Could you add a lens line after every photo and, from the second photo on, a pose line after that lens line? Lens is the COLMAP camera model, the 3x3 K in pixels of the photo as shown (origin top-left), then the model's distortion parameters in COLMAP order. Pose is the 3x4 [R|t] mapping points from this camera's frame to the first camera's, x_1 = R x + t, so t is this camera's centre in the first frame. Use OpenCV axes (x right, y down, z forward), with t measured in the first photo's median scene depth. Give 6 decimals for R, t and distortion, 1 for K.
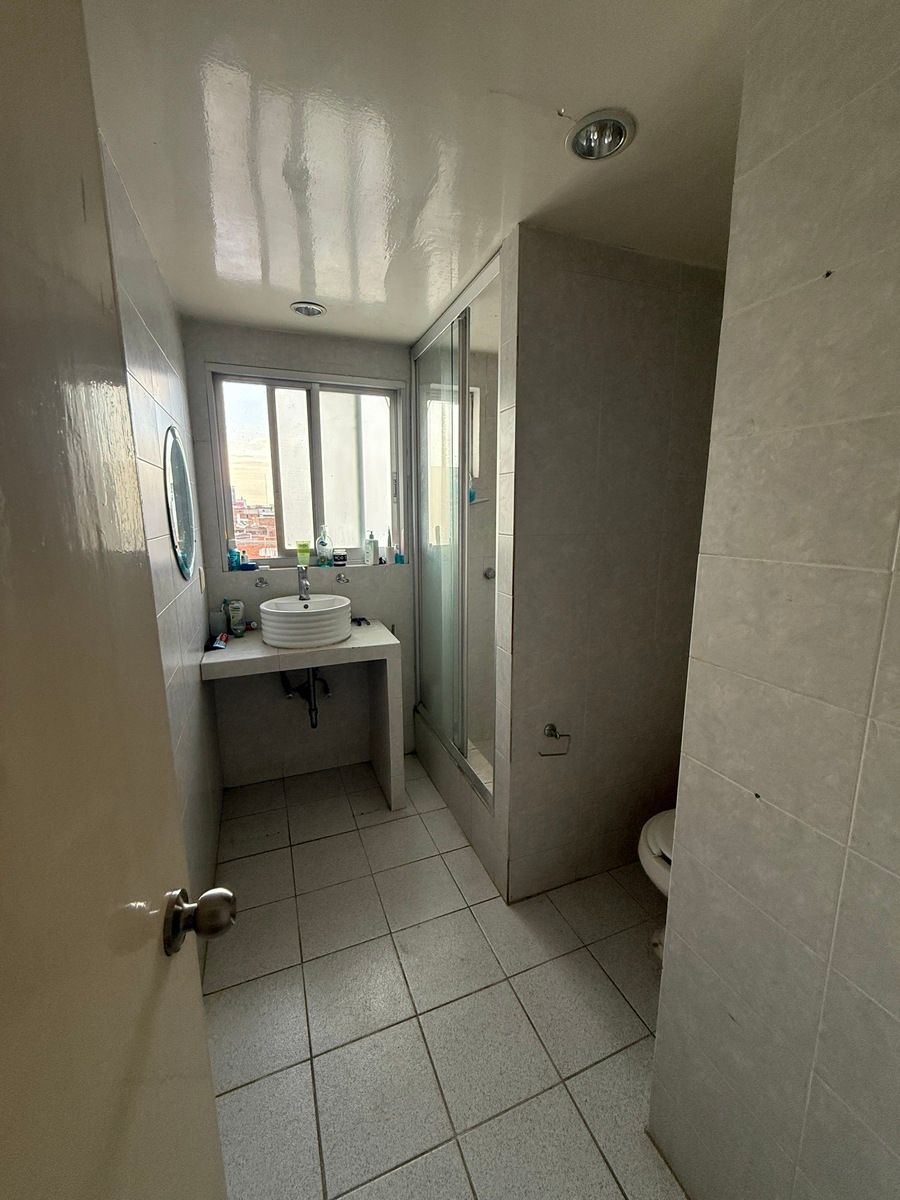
lens RADIAL K [[480.0, 0, 452.2], [0, 480.0, 600.8], [0, 0, 1]] dist [-0.001000, 0.000398]
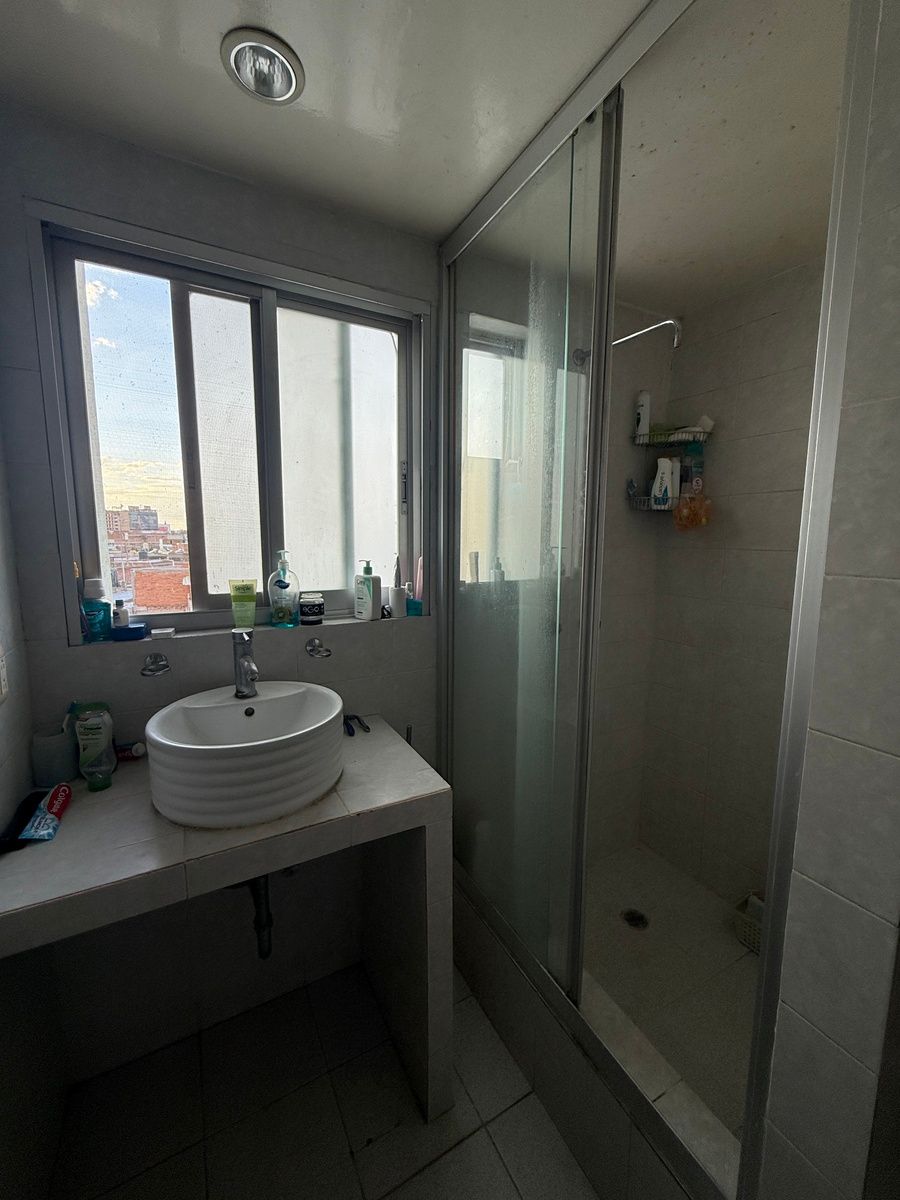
lens RADIAL K [[480.0, 0, 451.4], [0, 480.0, 599.6], [0, 0, 1]] dist [-0.001000, 0.000398]
pose [[0.992053, -0.011455, 0.125299, -0.147178], [0.018523, 0.998293, -0.055391, -0.068291], [-0.124451, 0.057272, 0.990571, 0.442434]]
